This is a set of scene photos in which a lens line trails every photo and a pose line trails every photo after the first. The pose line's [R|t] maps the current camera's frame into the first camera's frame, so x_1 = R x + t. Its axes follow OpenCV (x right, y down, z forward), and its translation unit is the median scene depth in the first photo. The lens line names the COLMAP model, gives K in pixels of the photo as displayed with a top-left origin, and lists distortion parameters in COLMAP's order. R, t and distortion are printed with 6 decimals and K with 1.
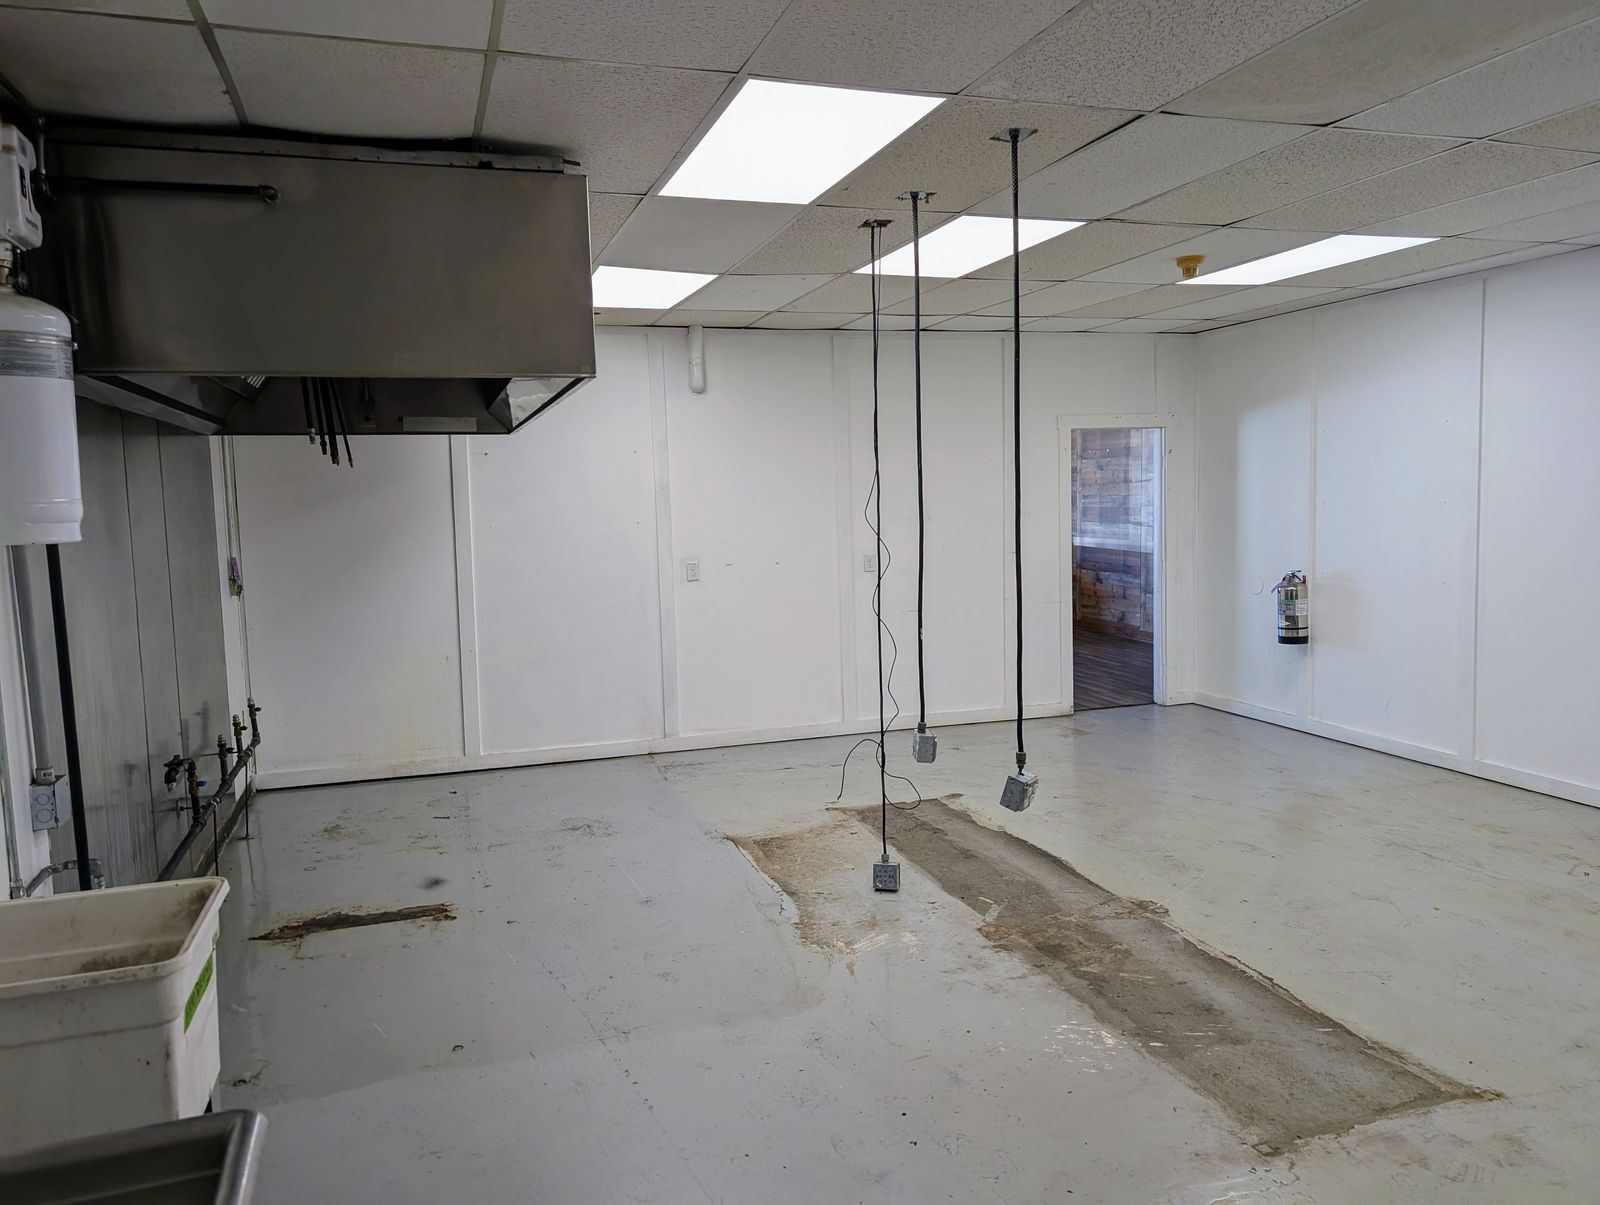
lens RADIAL K [[1149.2, 0, 804.7], [0, 1149.2, 592.8], [0, 0, 1]] dist [0.035985, -0.027983]
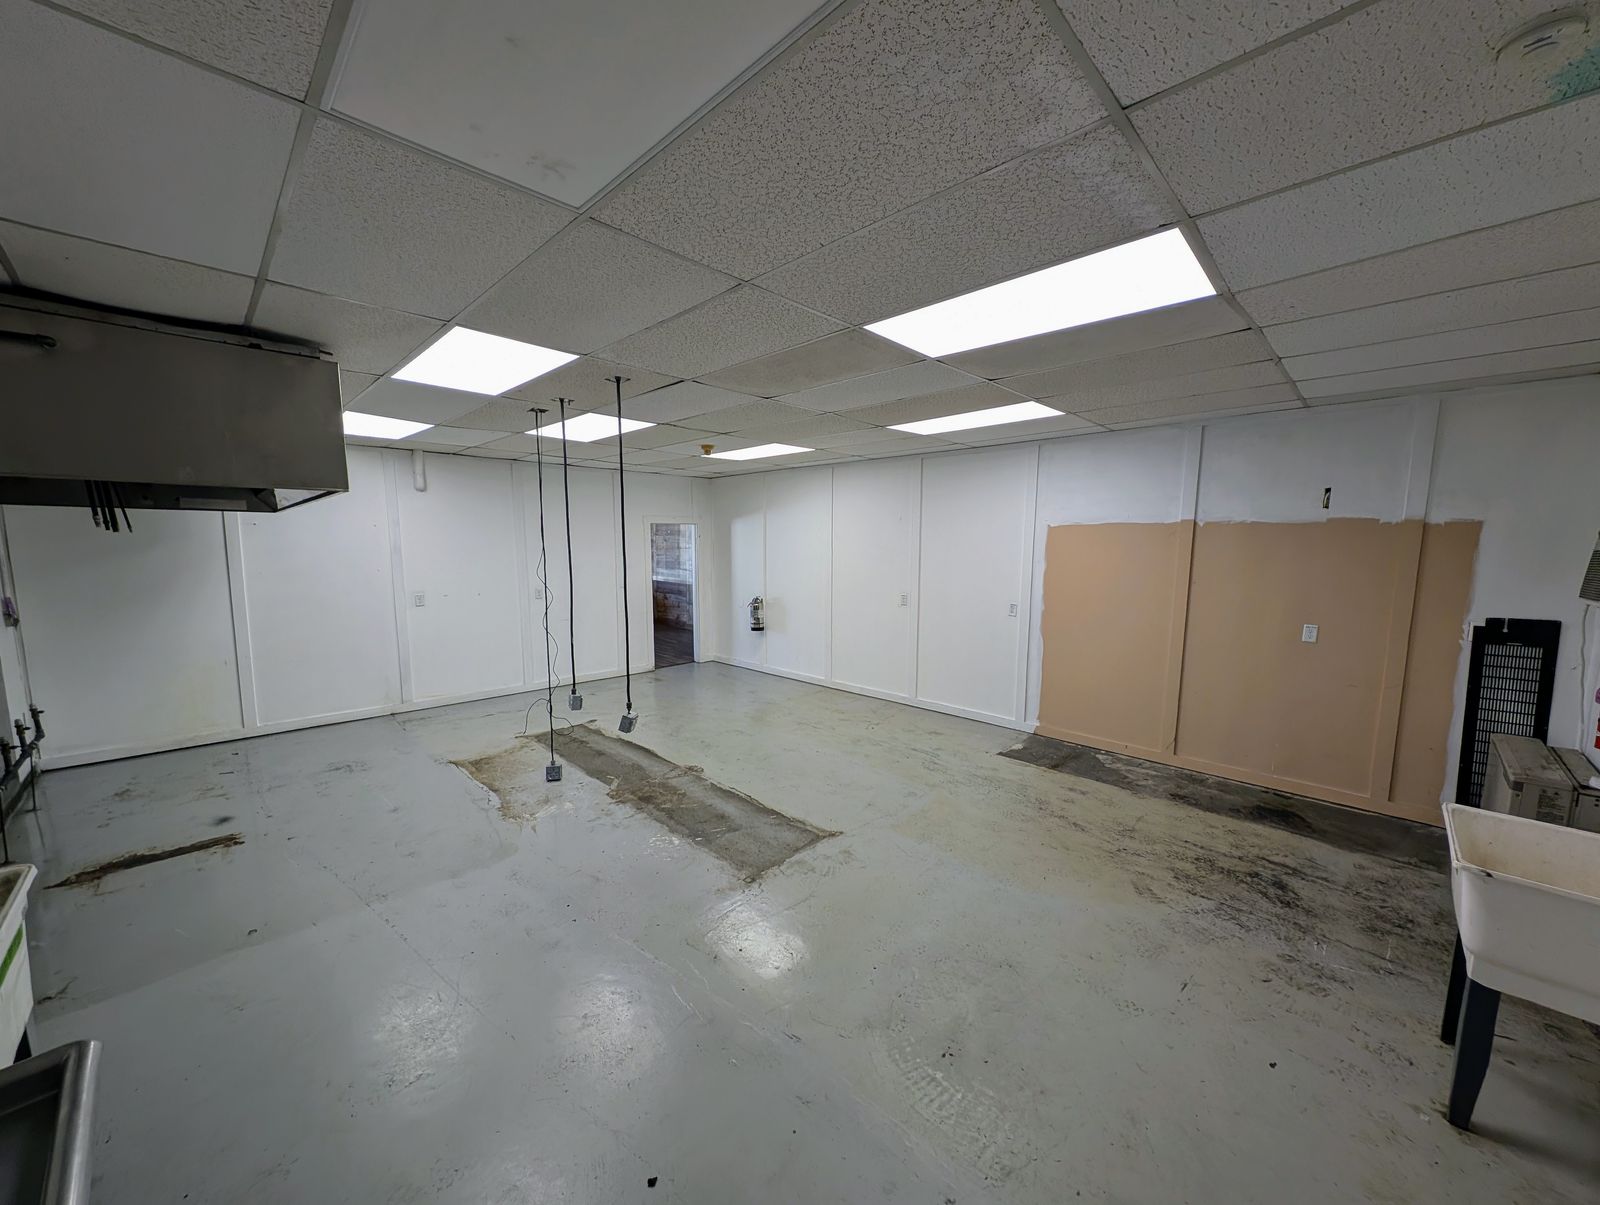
lens RADIAL K [[598.5, 0, 792.6], [0, 598.5, 612.8], [0, 0, 1]] dist [0.017441, -0.004068]
pose [[0.896290, -0.023720, 0.442833, -0.005662], [0.013758, 0.999575, 0.025695, -0.025684], [-0.443255, -0.016938, 0.896236, -0.012936]]
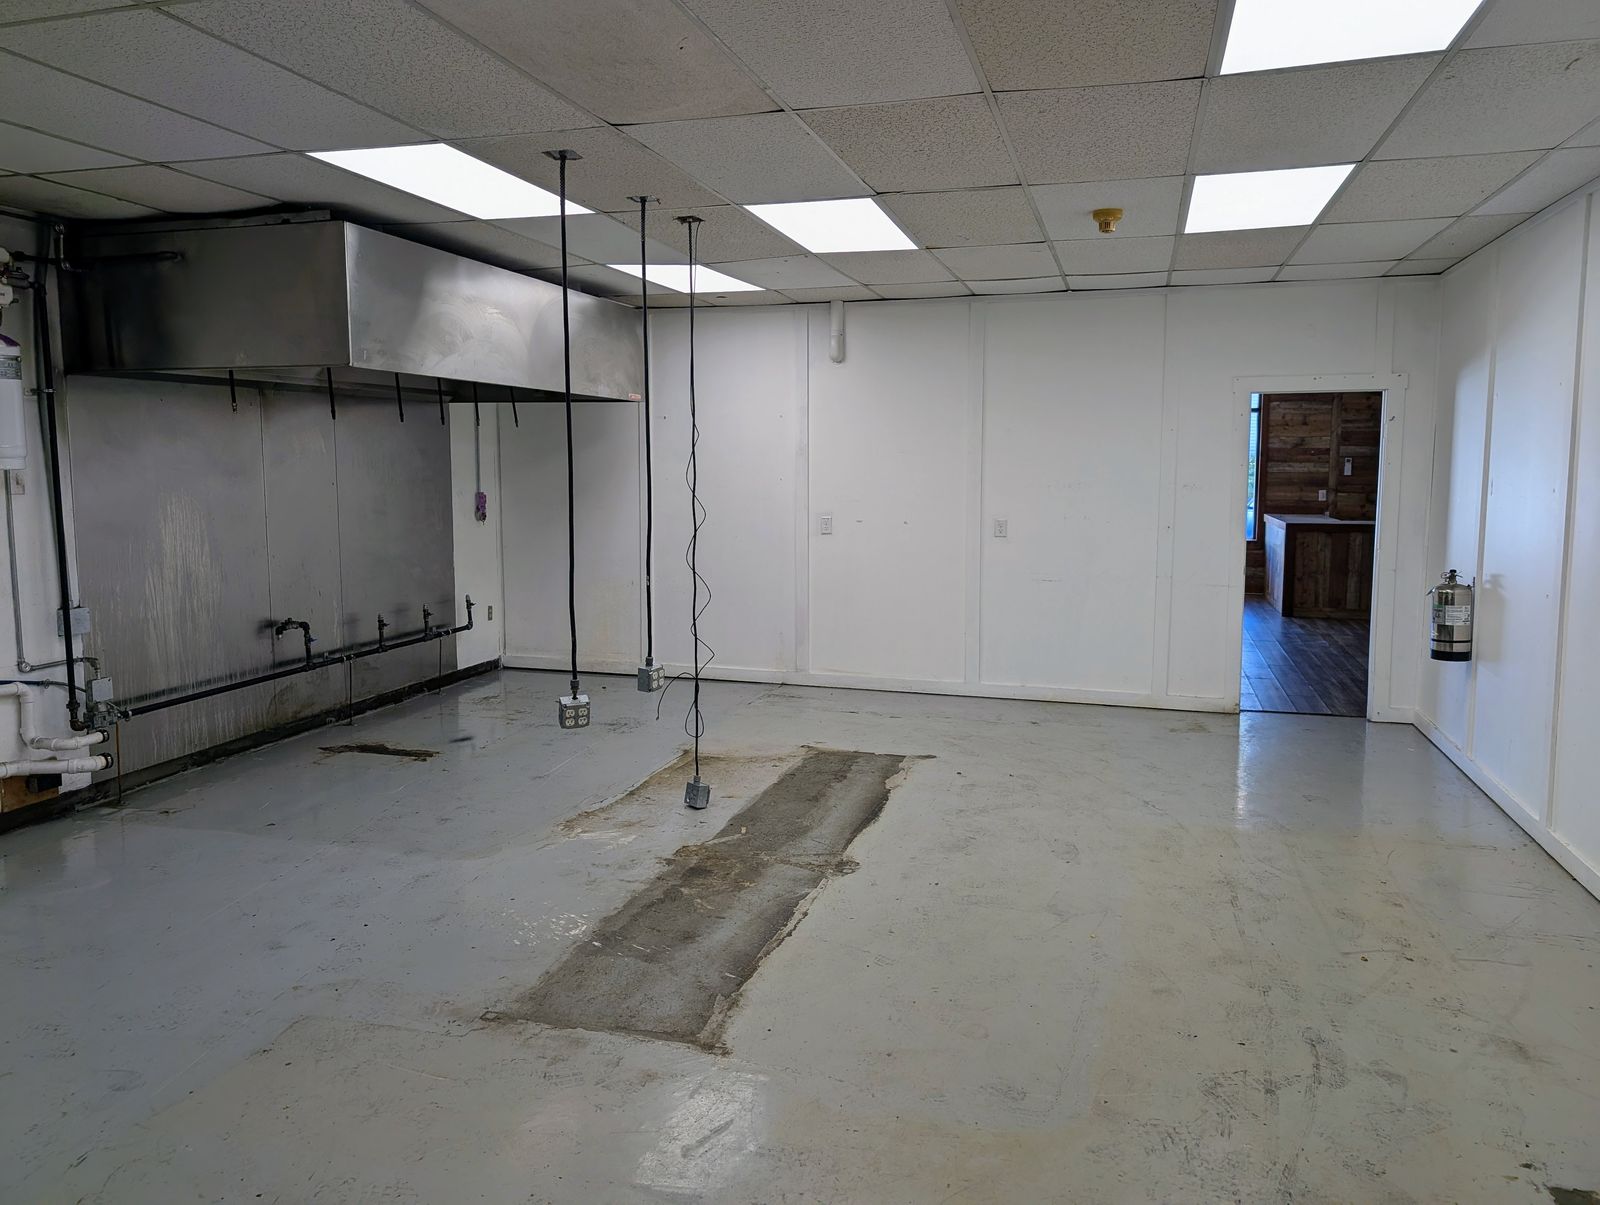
lens RADIAL K [[1149.2, 0, 795.1], [0, 1149.2, 572.0], [0, 0, 1]] dist [0.035985, -0.027983]
pose [[0.819600, 0.083364, -0.566839, 0.804190], [-0.072410, 0.996496, 0.041854, -0.028403], [0.568342, 0.006741, 0.822764, 0.125669]]
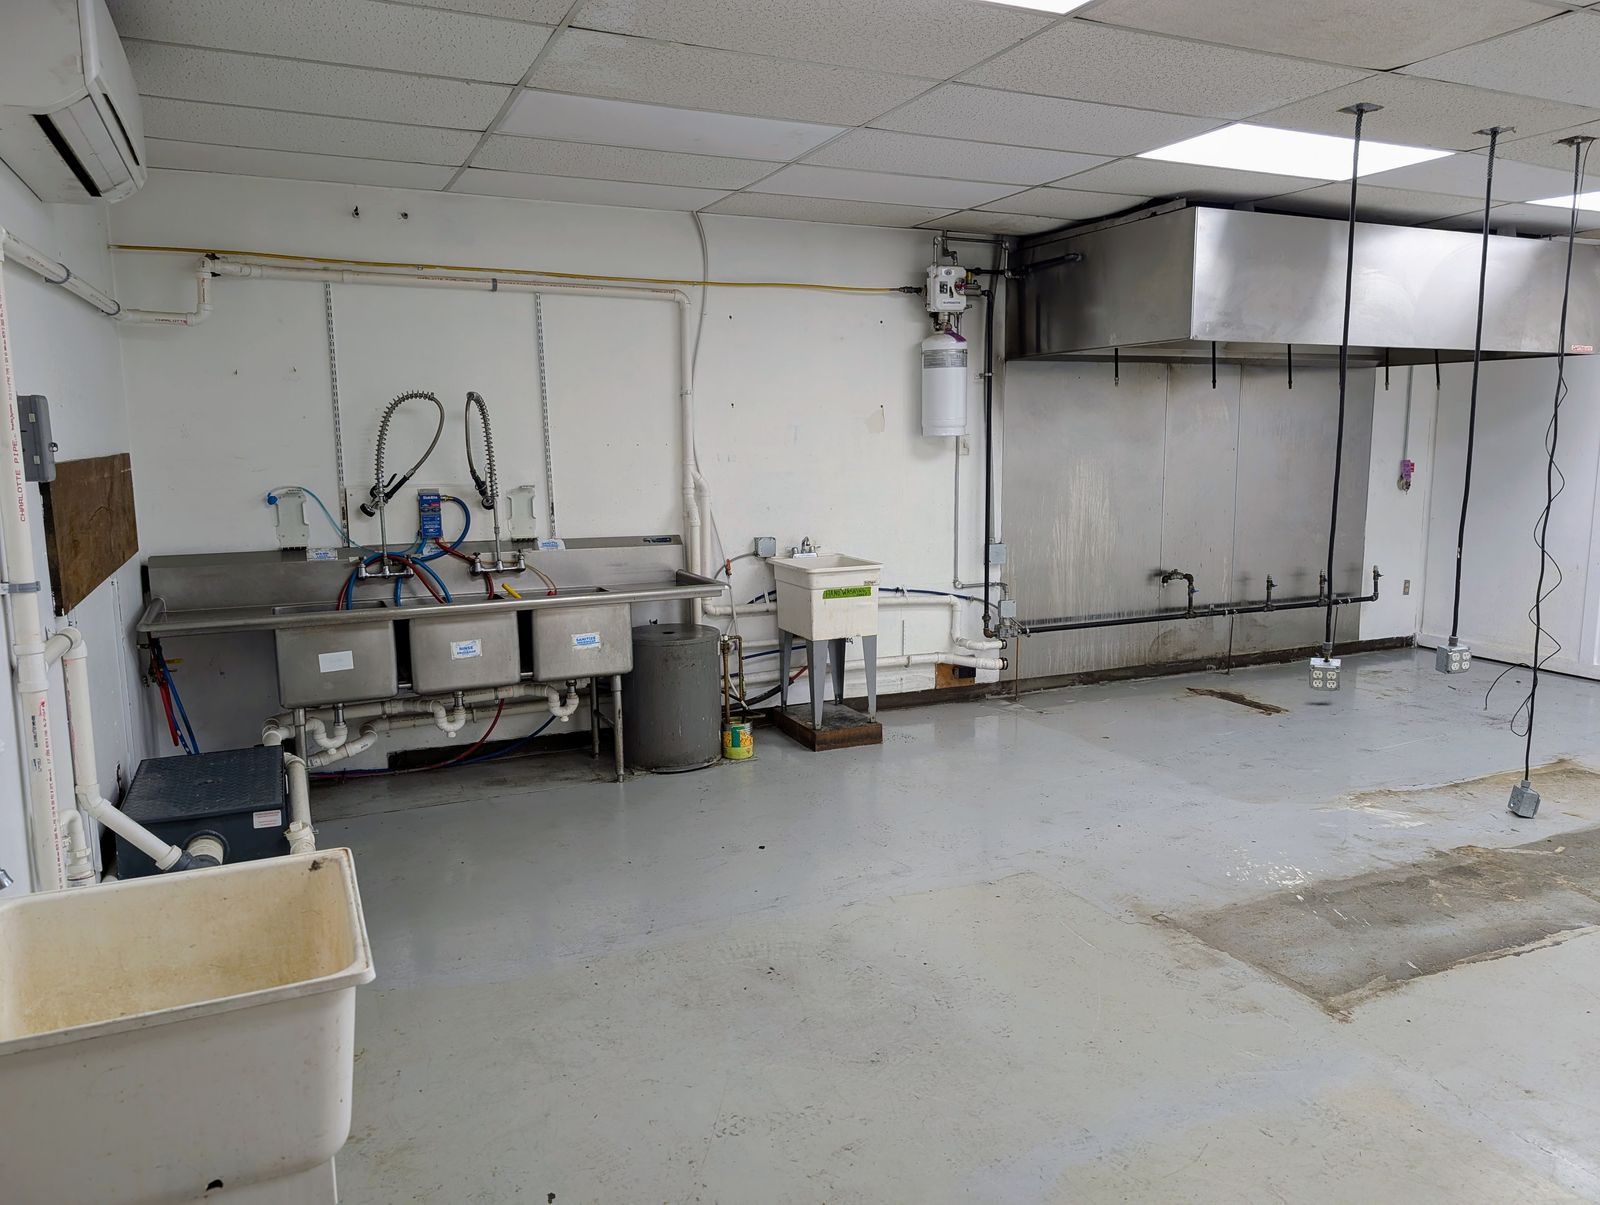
lens RADIAL K [[1149.2, 0, 827.1], [0, 1149.2, 601.0], [0, 0, 1]] dist [0.035985, -0.027983]
pose [[0.119776, 0.170103, -0.978120, 0.996898], [-0.085802, 0.983300, 0.160497, -0.038468], [0.989086, 0.064701, 0.132371, 0.261810]]
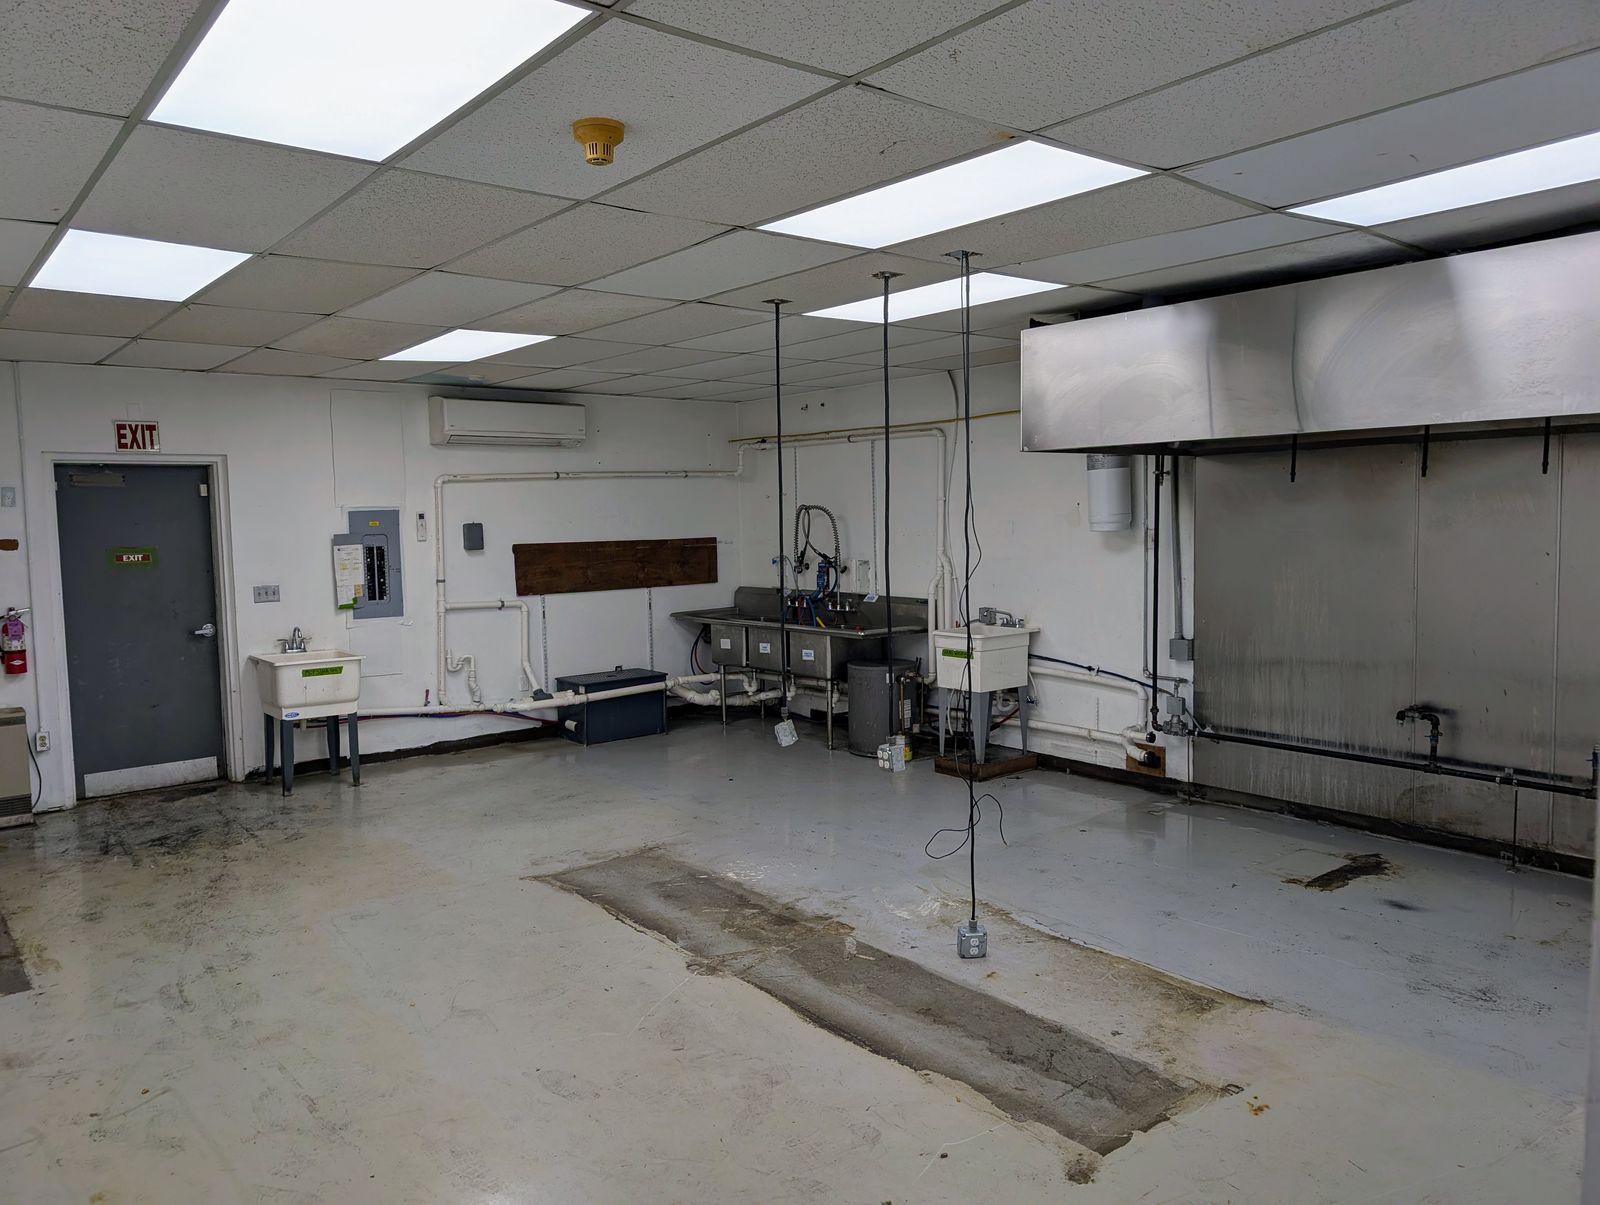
lens RADIAL K [[1149.2, 0, 794.1], [0, 1149.2, 599.1], [0, 0, 1]] dist [0.035985, -0.027983]
pose [[-0.935962, 0.071151, -0.344838, 0.531816], [0.012710, 0.985559, 0.168853, -0.197894], [0.351873, 0.153657, -0.923350, 1.844092]]
